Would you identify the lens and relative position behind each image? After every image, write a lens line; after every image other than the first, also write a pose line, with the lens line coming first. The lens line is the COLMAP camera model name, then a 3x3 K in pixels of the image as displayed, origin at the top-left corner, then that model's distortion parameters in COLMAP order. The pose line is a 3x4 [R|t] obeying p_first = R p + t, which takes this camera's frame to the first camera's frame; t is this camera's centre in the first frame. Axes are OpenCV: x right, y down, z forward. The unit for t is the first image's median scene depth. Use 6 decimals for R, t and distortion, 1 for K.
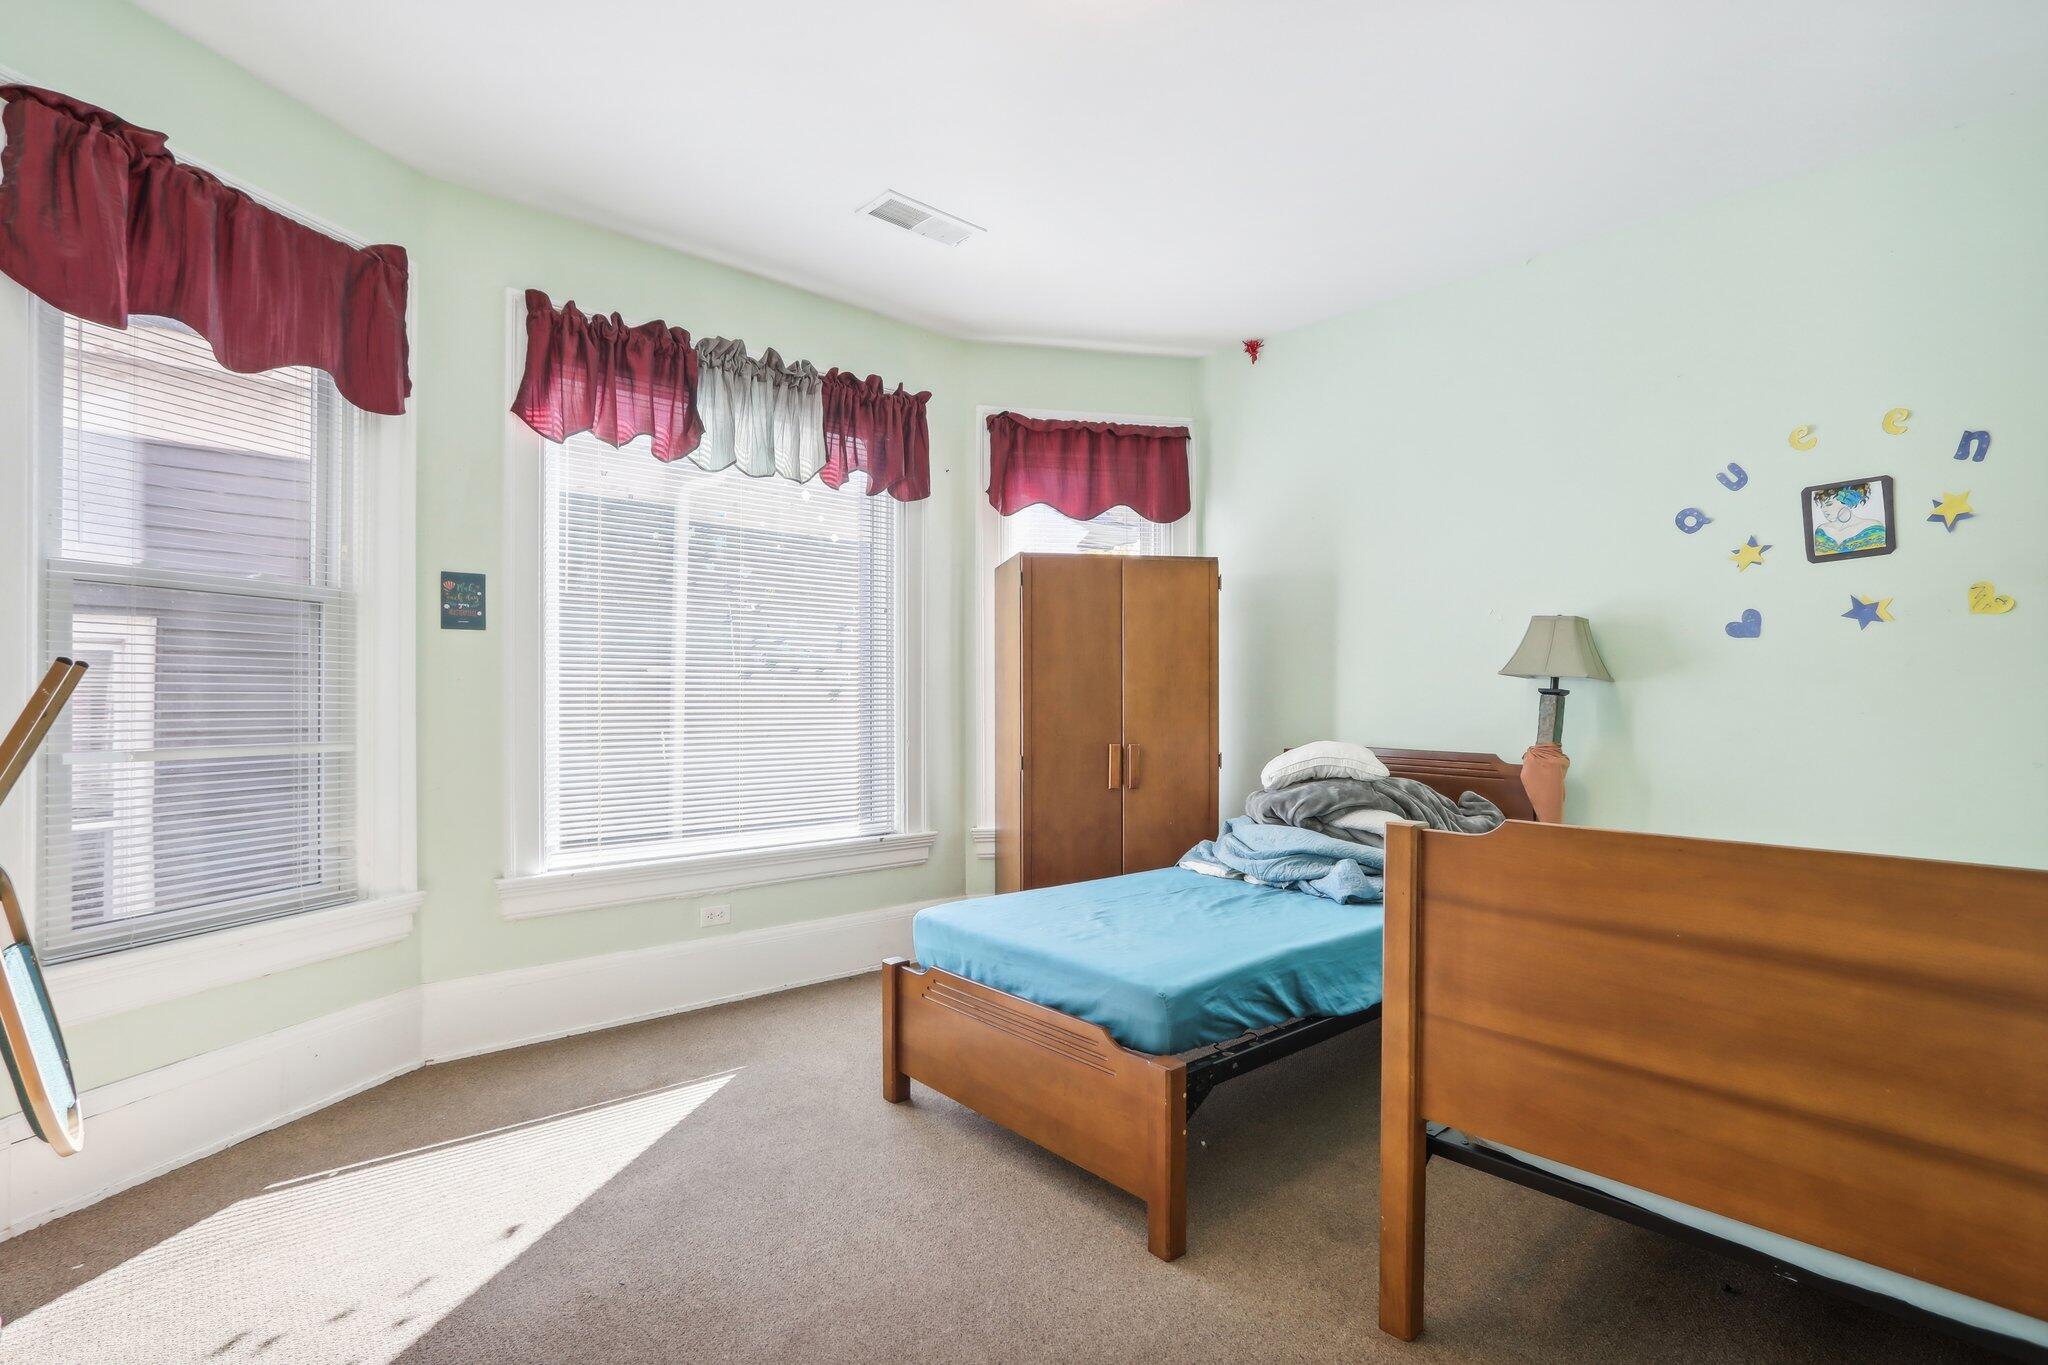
lens RADIAL K [[949.0, 0, 1031.1], [0, 949.0, 702.0], [0, 0, 1]] dist [0.001316, 0.000886]
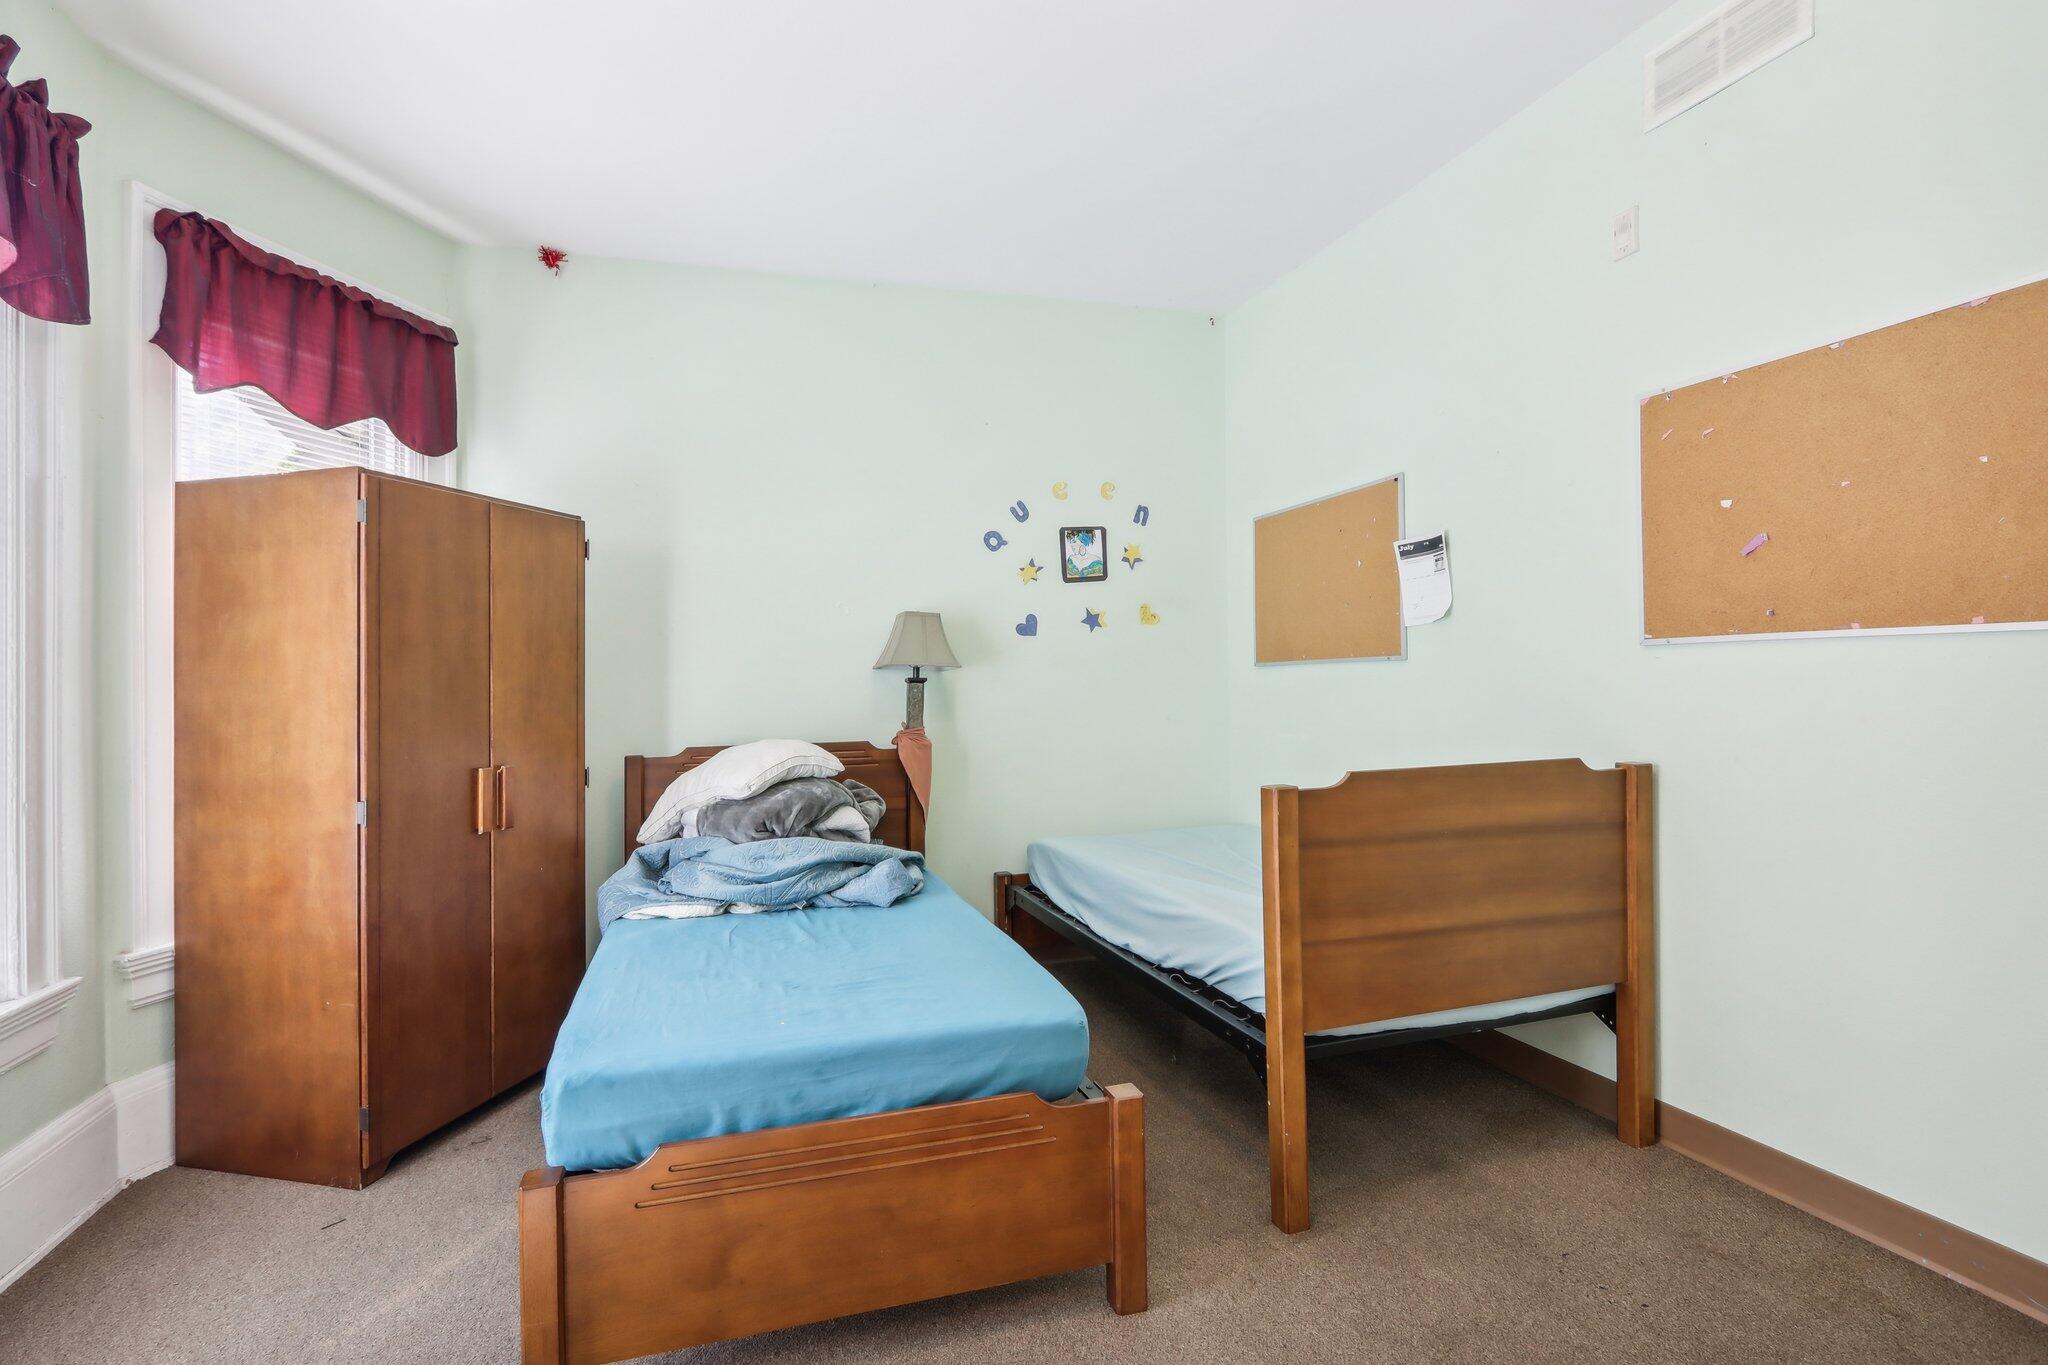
lens RADIAL K [[975.2, 0, 980.9], [0, 975.2, 686.6], [0, 0, 1]] dist [-0.012096, 0.000702]
pose [[0.453707, -0.021786, 0.890885, -0.474414], [0.036022, 0.999332, 0.006093, -0.008505], [-0.890423, 0.029327, 0.454189, 0.451584]]
